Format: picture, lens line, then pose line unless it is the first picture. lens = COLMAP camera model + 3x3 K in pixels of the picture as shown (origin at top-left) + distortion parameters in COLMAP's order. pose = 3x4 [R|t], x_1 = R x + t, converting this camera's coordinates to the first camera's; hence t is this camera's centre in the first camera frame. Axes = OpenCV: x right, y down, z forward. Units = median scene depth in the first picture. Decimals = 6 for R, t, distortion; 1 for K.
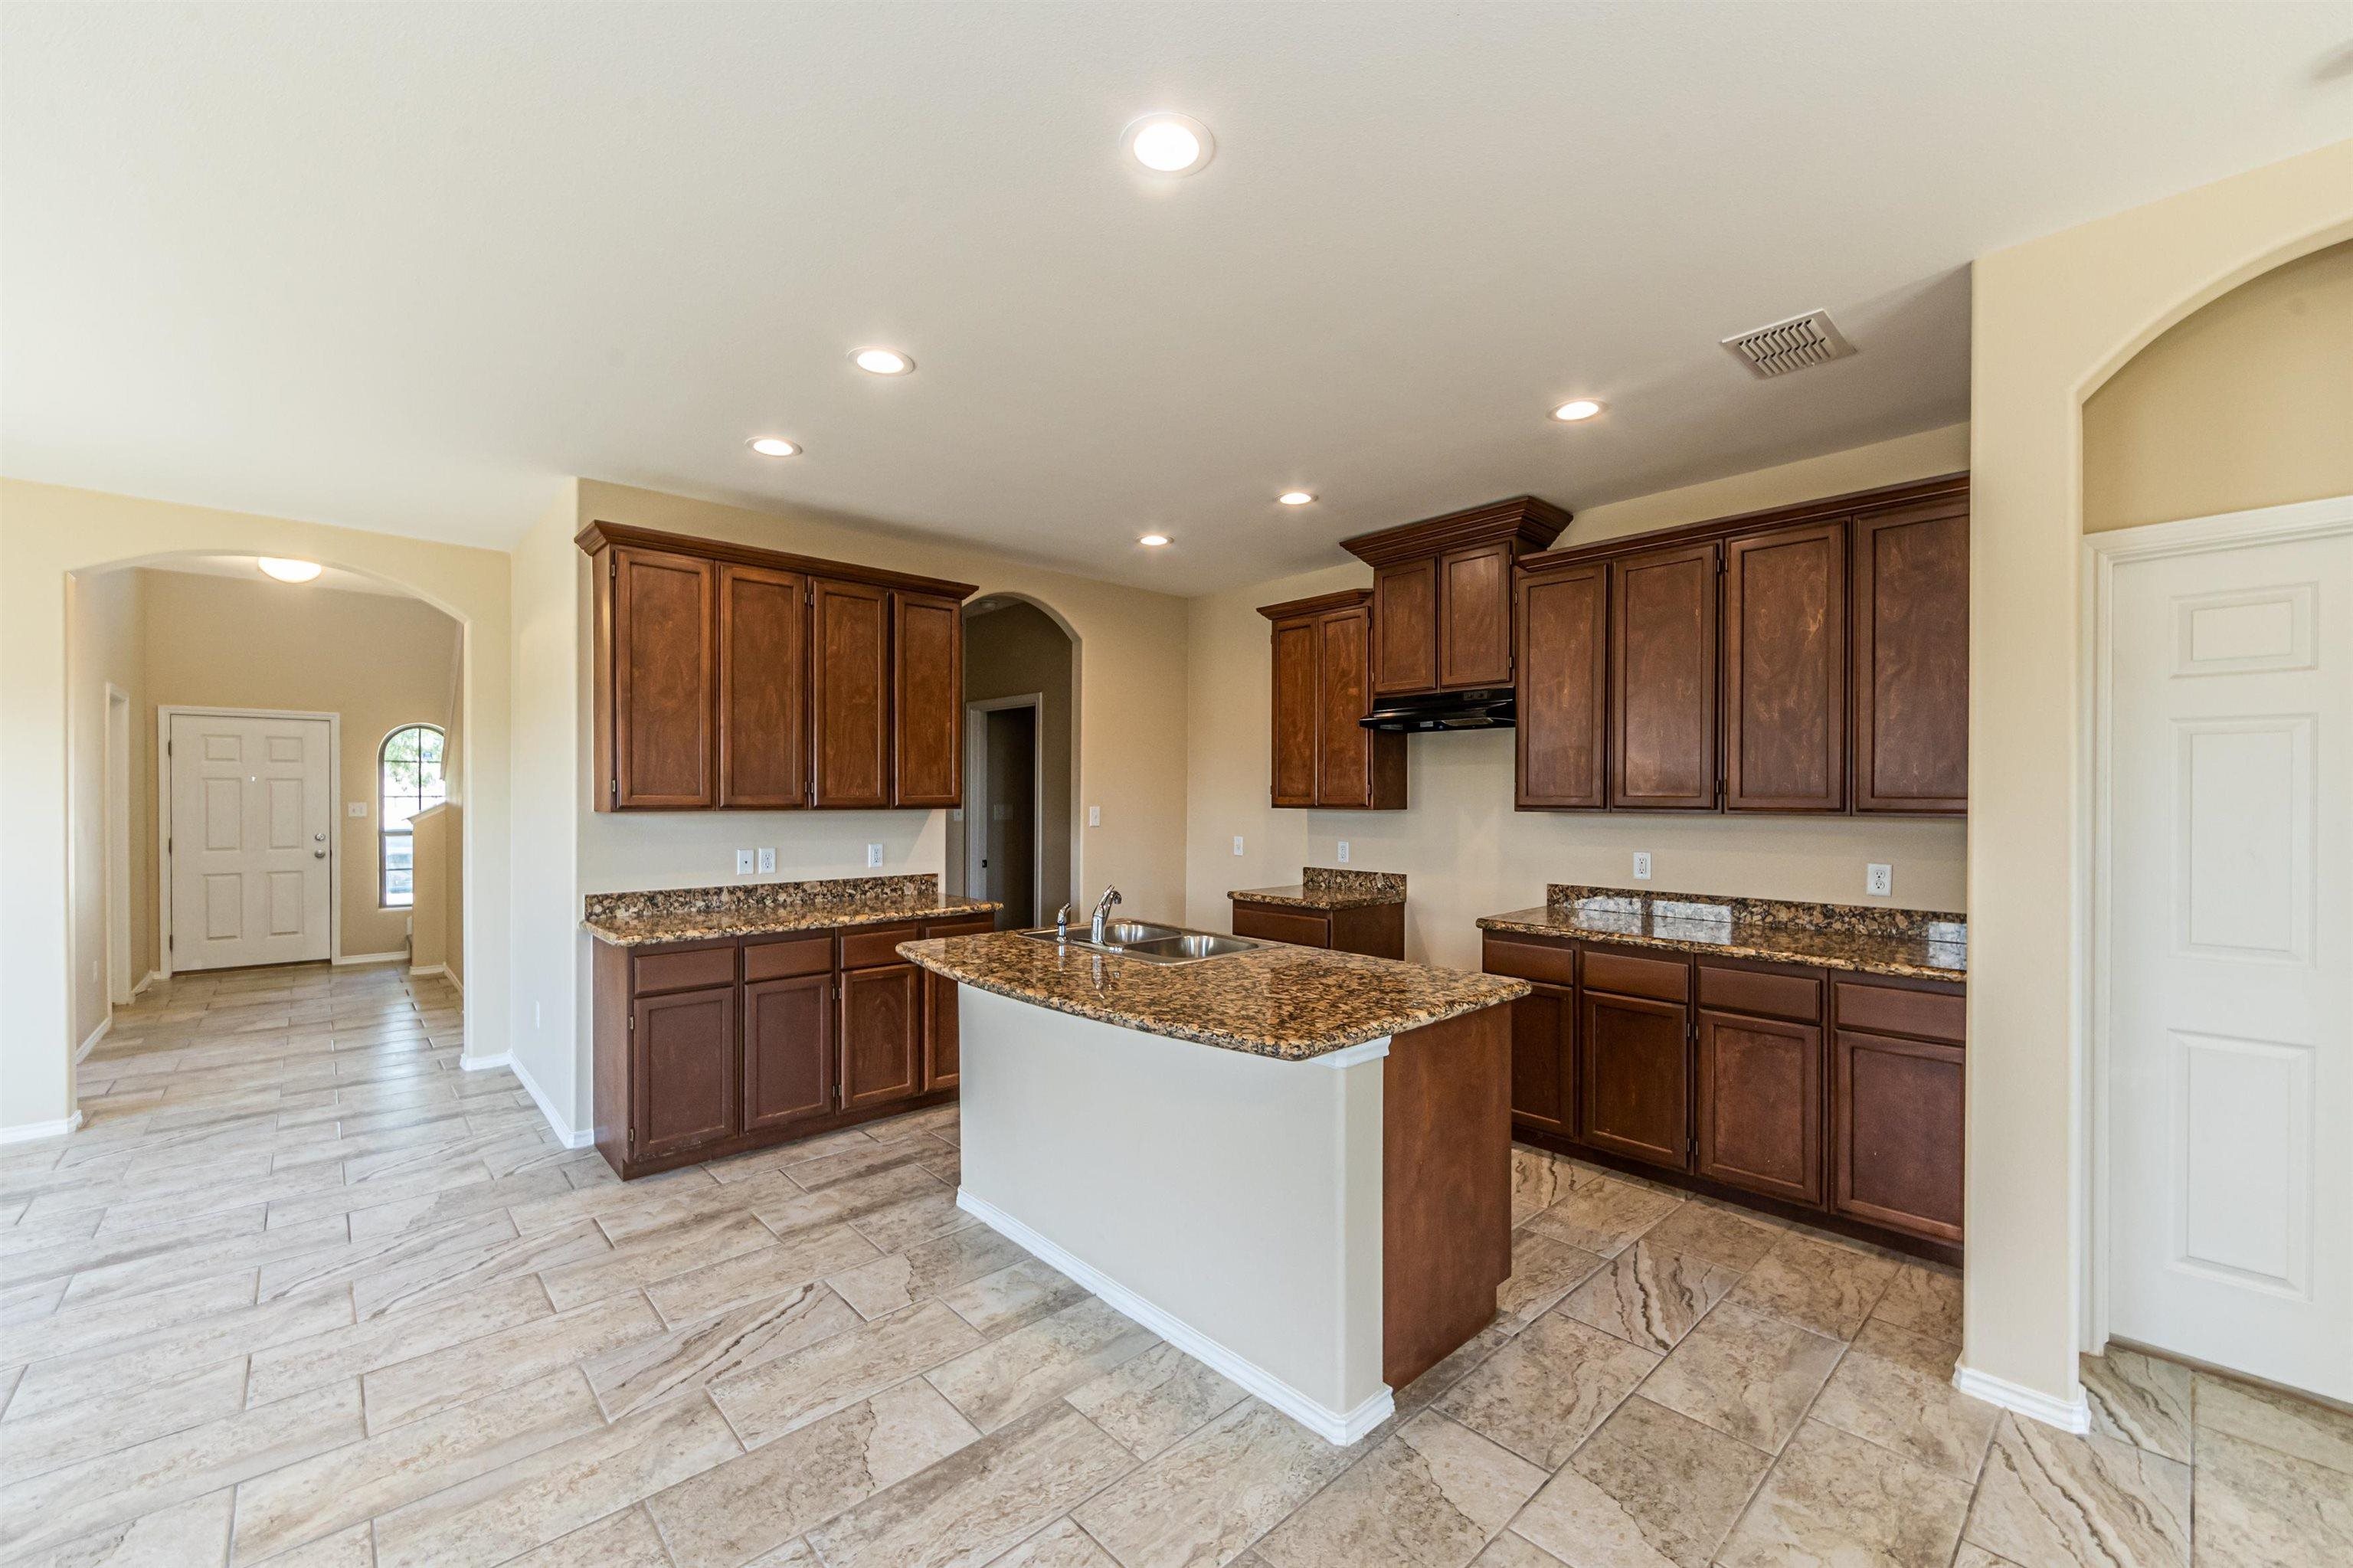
lens RADIAL K [[920.5, 0, 1181.5], [0, 920.5, 796.7], [0, 0, 1]] dist [-0.005777, -0.000076]
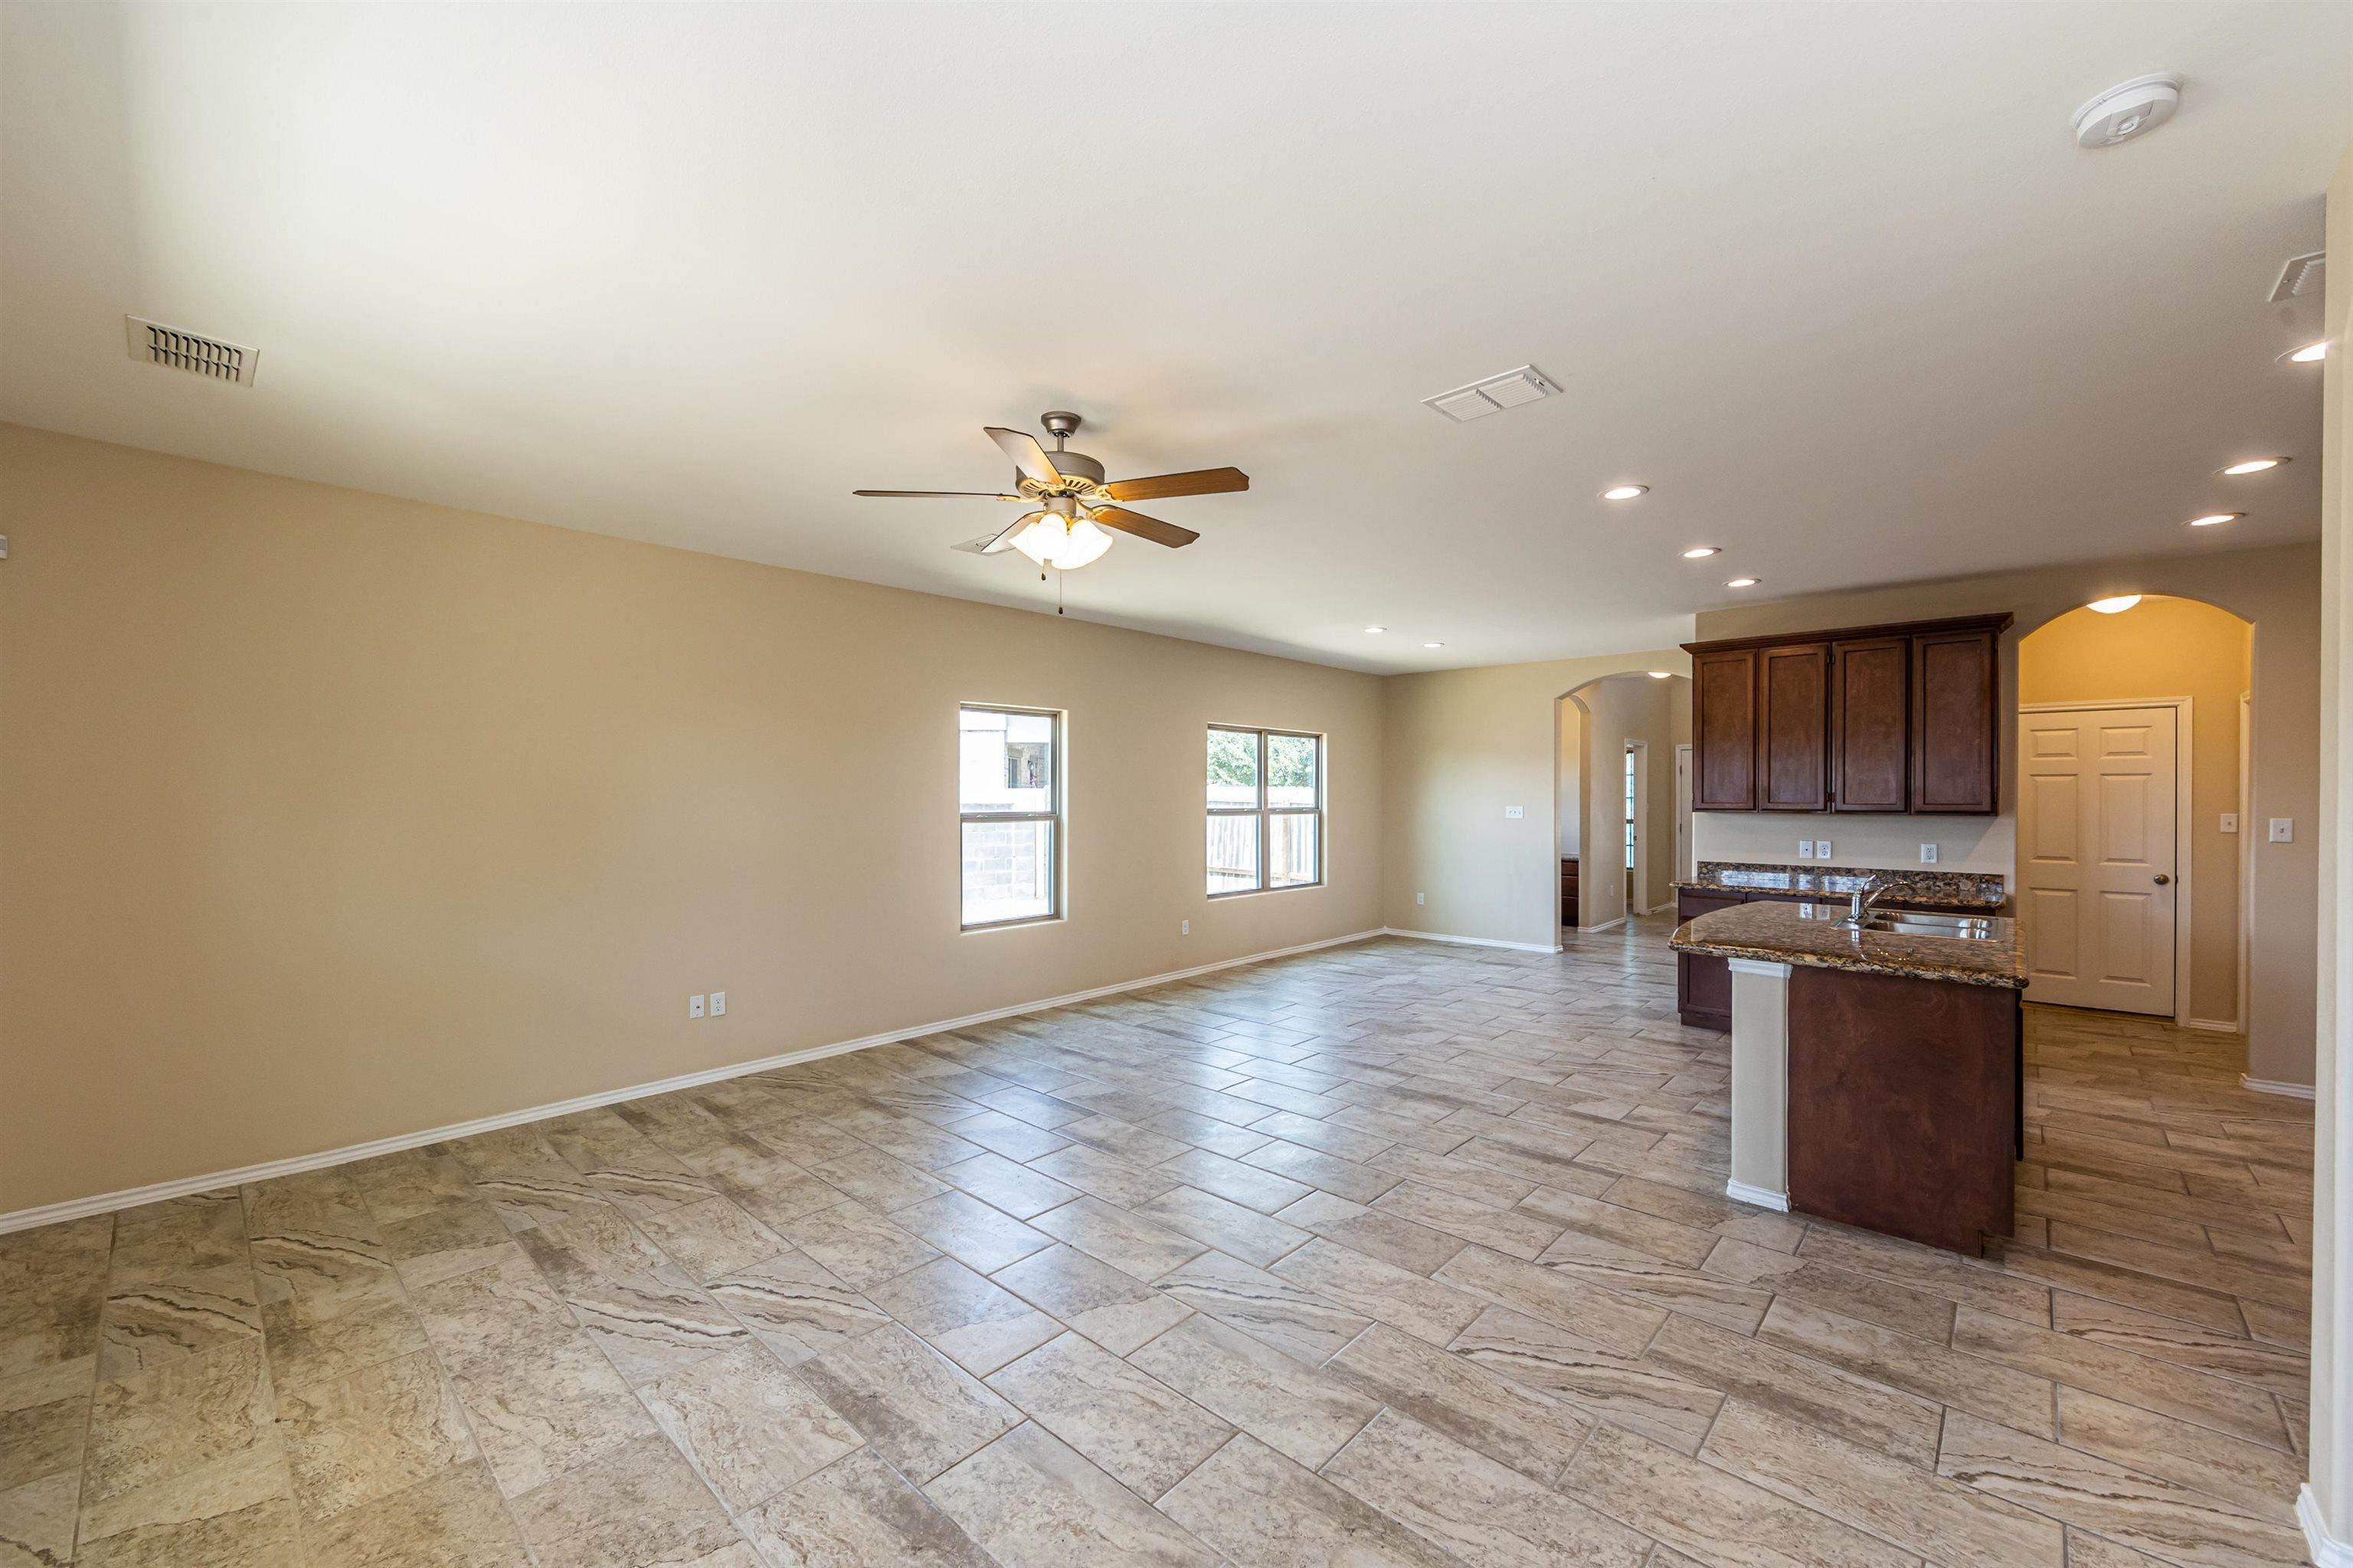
lens RADIAL K [[920.5, 0, 1181.5], [0, 920.5, 796.3], [0, 0, 1]] dist [-0.005777, -0.000076]
pose [[0.071274, -0.001347, -0.997456, 1.571587], [-0.000708, 0.999999, -0.001401, -0.015667], [0.997457, 0.000806, 0.071273, -0.102188]]
